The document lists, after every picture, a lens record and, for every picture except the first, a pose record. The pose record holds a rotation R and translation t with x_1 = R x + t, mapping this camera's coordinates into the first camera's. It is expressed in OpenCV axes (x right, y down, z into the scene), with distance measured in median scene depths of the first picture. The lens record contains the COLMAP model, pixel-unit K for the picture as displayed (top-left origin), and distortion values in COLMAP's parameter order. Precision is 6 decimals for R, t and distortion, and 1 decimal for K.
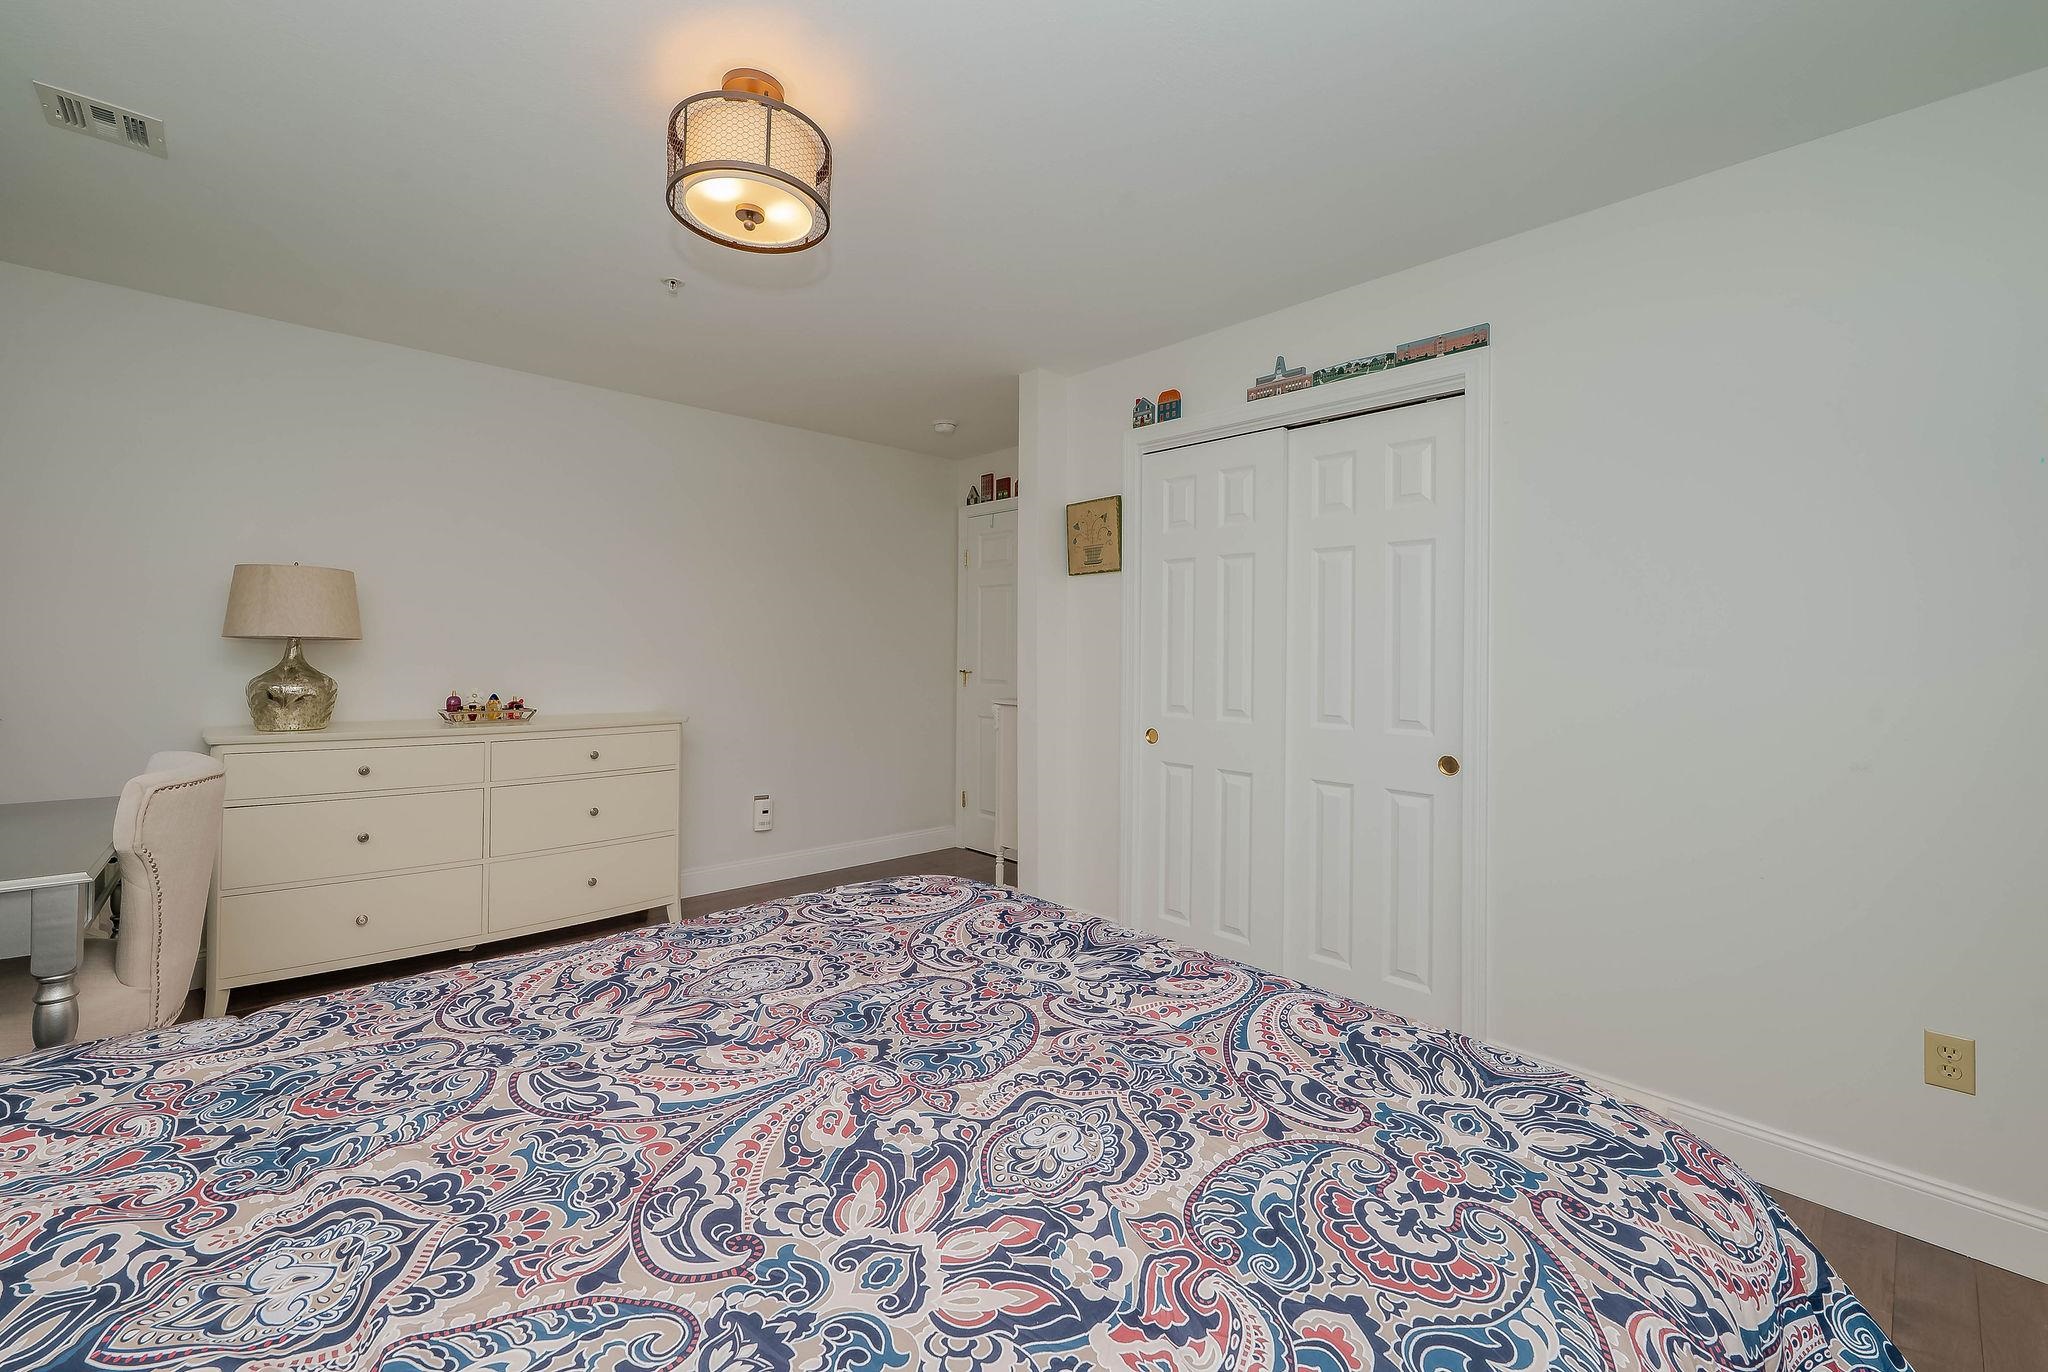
lens RADIAL K [[845.4, 0, 1001.7], [0, 845.4, 660.1], [0, 0, 1]] dist [-0.002028, 0.000244]
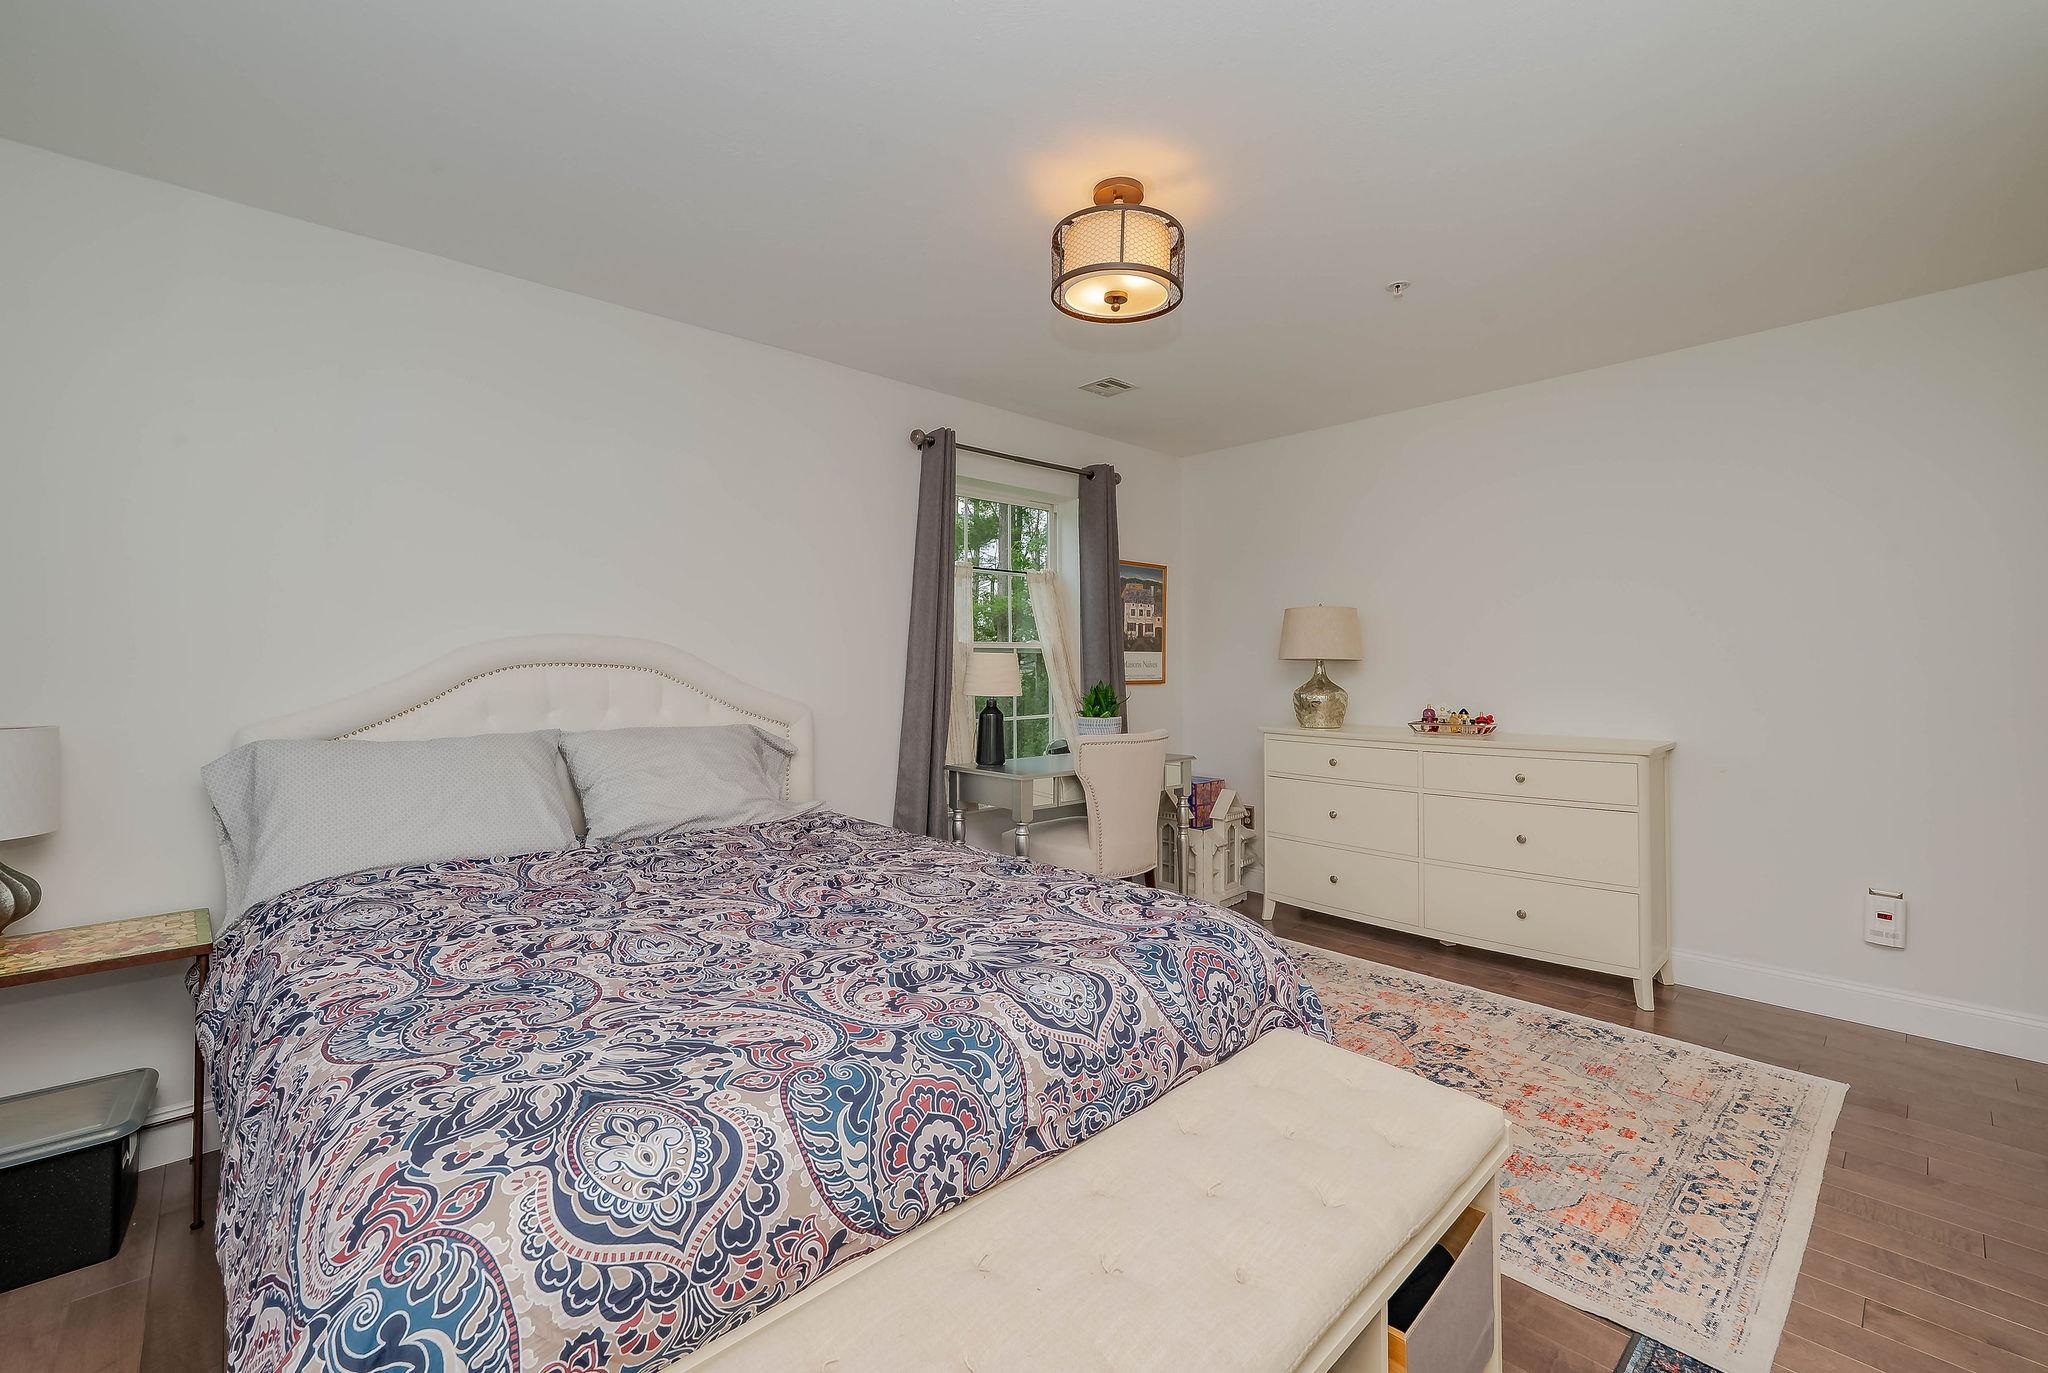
lens RADIAL K [[845.4, 0, 1001.7], [0, 845.4, 660.6], [0, 0, 1]] dist [-0.002028, 0.000244]
pose [[0.005038, -0.020470, -0.999778, 1.390968], [-0.005691, 0.999774, -0.020498, 0.016992], [0.999971, 0.005793, 0.004921, 1.308255]]
